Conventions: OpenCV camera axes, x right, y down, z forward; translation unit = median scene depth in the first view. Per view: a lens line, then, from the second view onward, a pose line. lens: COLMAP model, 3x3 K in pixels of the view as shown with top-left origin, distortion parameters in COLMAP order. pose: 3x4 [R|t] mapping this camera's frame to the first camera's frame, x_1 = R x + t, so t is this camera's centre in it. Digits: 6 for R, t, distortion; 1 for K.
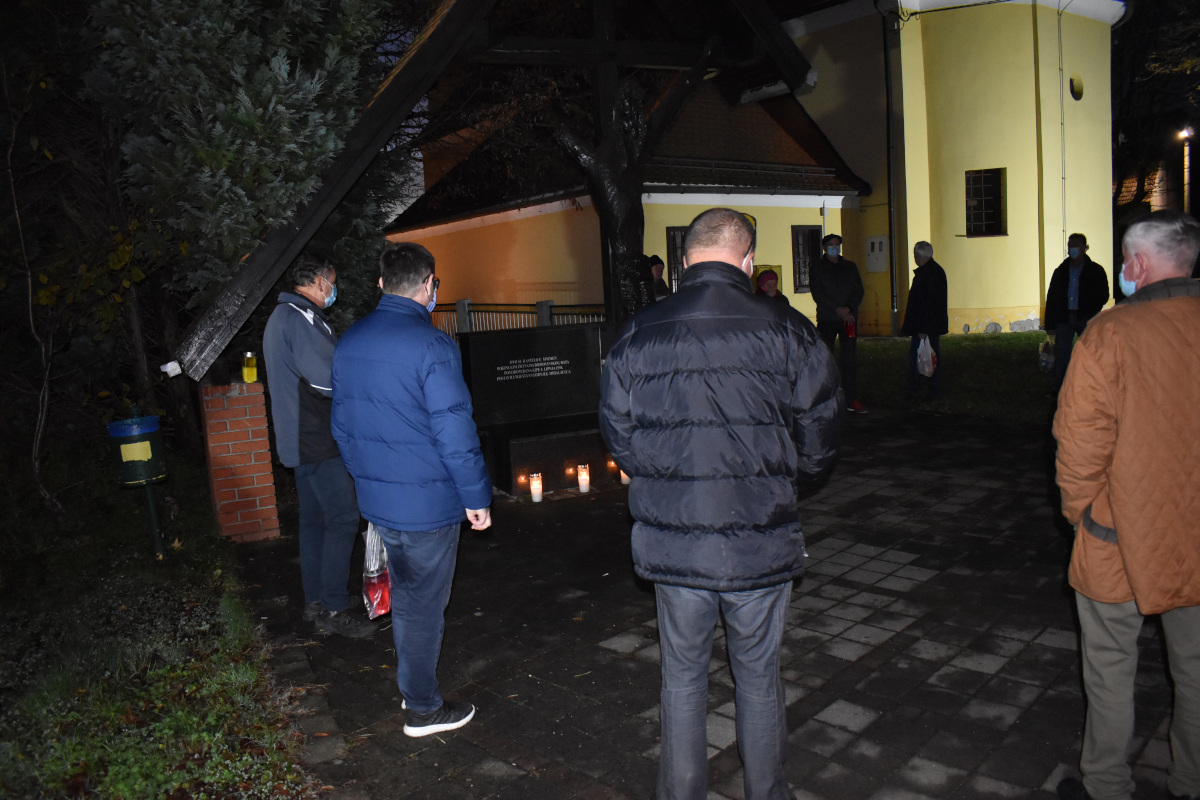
lens RADIAL K [[930.2, 0, 595.1], [0, 930.2, 398.7], [0, 0, 1]] dist [-0.093292, 0.010439]
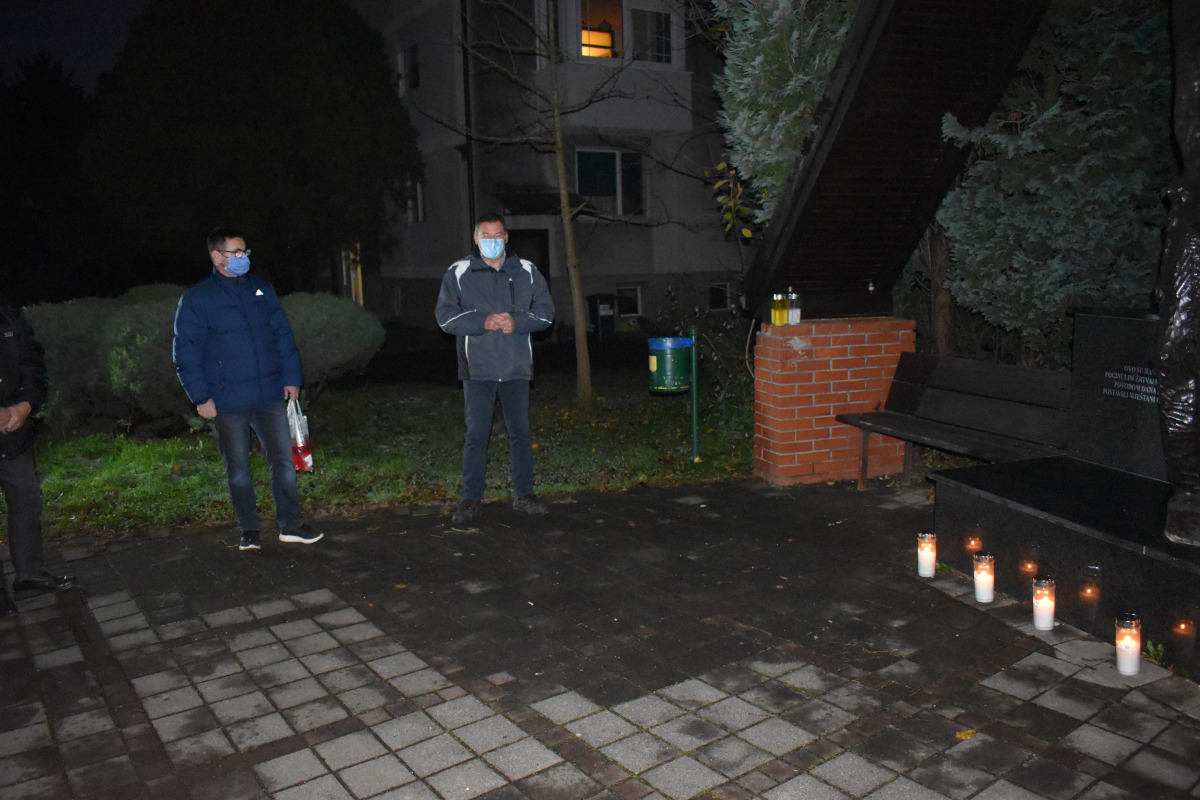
lens RADIAL K [[930.2, 0, 592.6], [0, 930.2, 399.0], [0, 0, 1]] dist [-0.093292, 0.010439]
pose [[-0.158890, 0.212219, -0.964218, 0.313326], [-0.083554, 0.970231, 0.227311, -0.074654], [0.983754, 0.116682, -0.136428, 0.469275]]
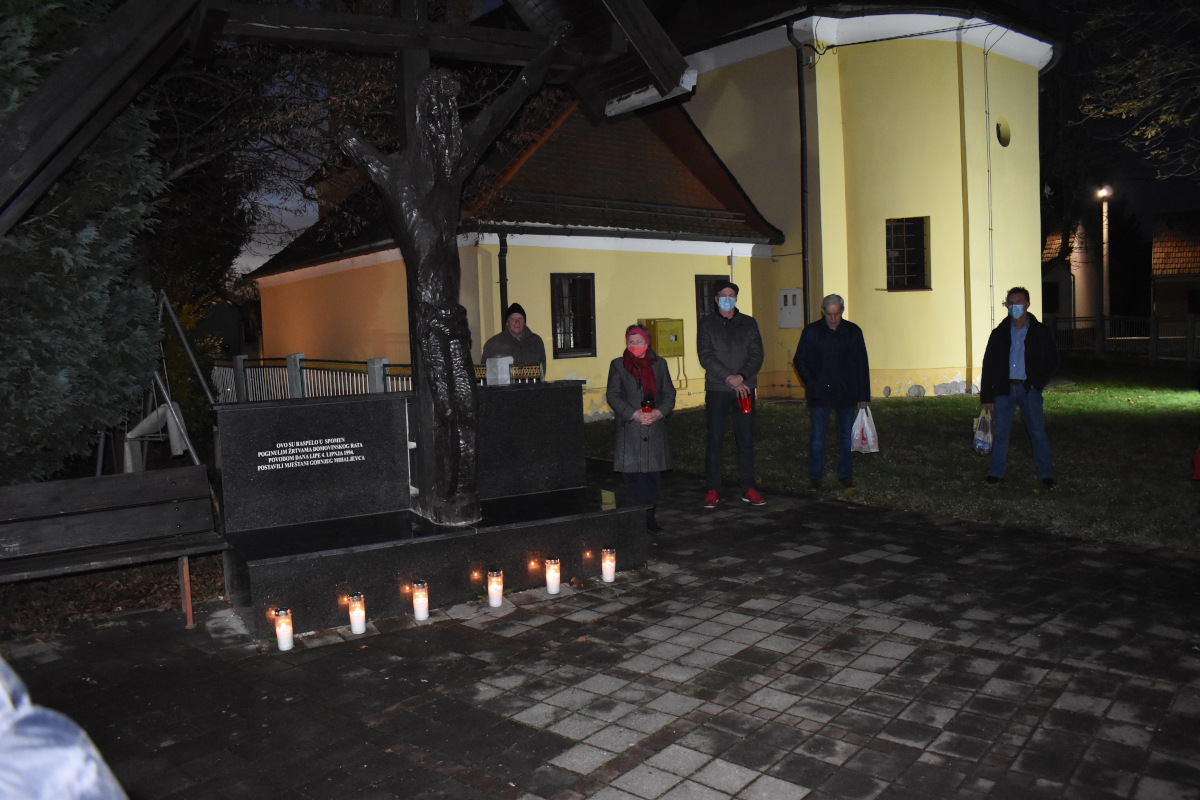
lens RADIAL K [[930.2, 0, 595.5], [0, 930.2, 398.4], [0, 0, 1]] dist [-0.093292, 0.010439]
pose [[0.996956, 0.012948, 0.076884, 0.064769], [-0.008796, 0.998498, -0.054086, -0.024502], [-0.077468, 0.053245, 0.995572, 0.156261]]
